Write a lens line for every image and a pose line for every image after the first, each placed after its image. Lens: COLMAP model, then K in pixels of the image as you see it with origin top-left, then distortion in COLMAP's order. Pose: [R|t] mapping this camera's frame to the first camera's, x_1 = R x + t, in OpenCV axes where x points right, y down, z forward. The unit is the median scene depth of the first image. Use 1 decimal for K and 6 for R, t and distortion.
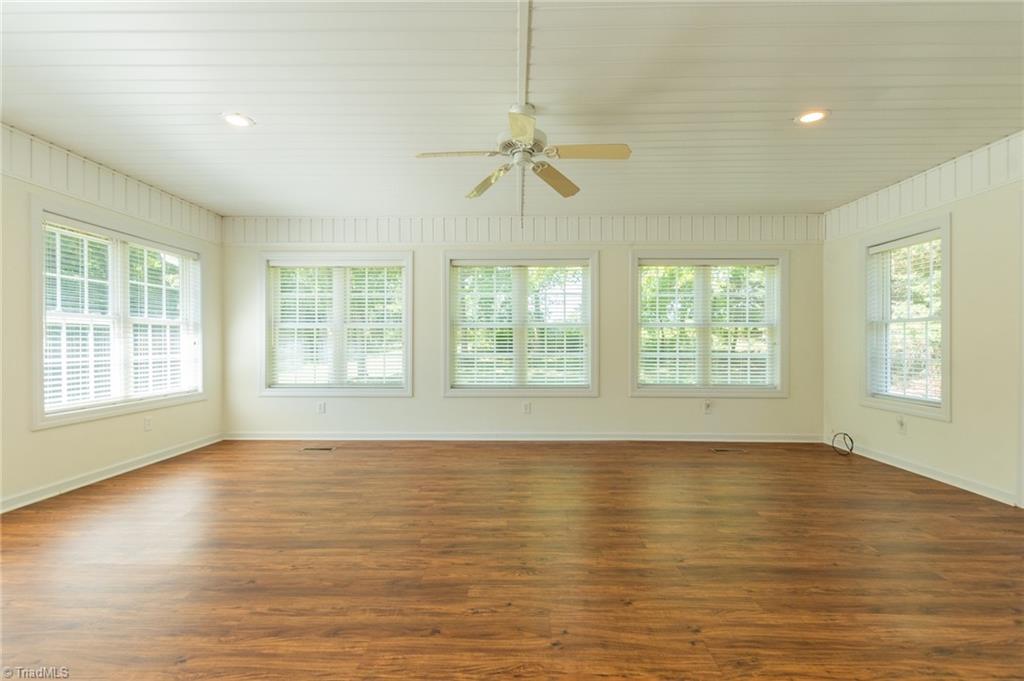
lens RADIAL K [[457.6, 0, 505.3], [0, 457.6, 339.1], [0, 0, 1]] dist [0.007932, -0.004557]
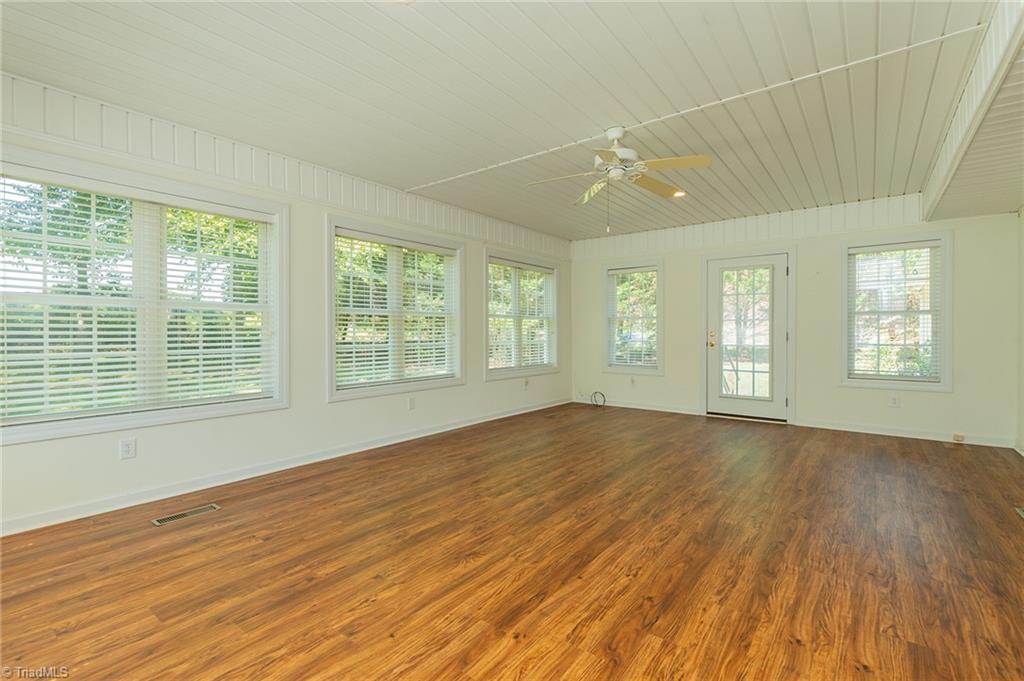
lens RADIAL K [[478.1, 0, 514.2], [0, 478.1, 334.0], [0, 0, 1]] dist [0.006348, -0.000819]
pose [[0.585316, -0.005540, 0.810787, -0.895914], [-0.003306, 0.999952, 0.009218, 0.003910], [-0.810799, -0.008076, 0.585269, 0.412514]]
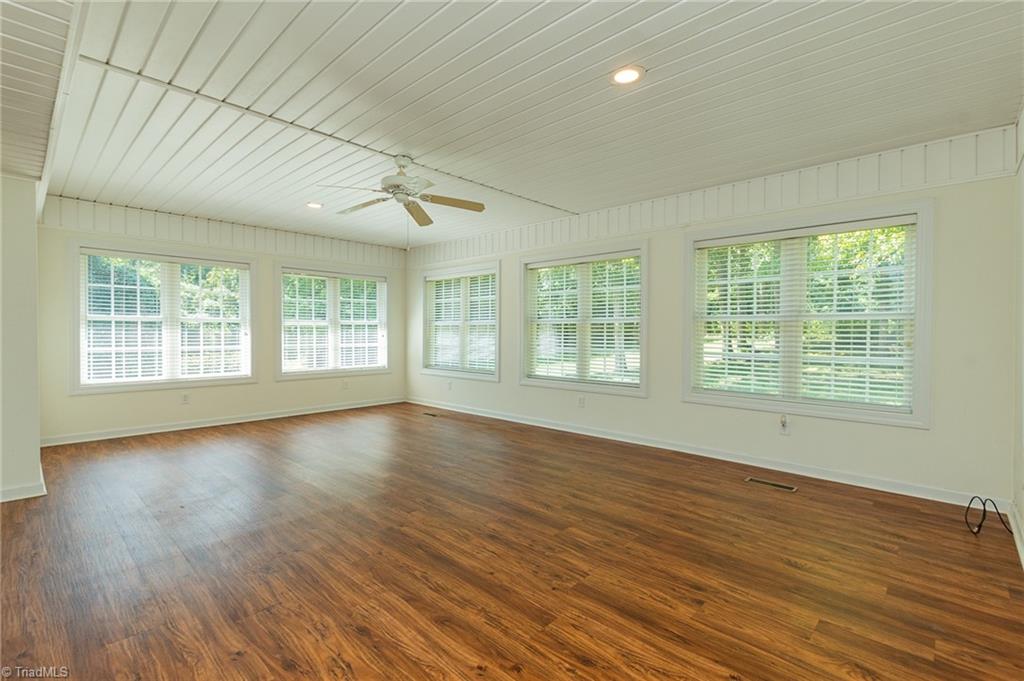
lens RADIAL K [[457.6, 0, 518.4], [0, 457.6, 344.7], [0, 0, 1]] dist [0.007932, -0.004557]
pose [[0.745666, 0.023416, -0.665908, 0.937999], [0.002357, 0.999283, 0.037778, -0.025943], [0.666315, -0.029740, 0.745077, 0.212198]]
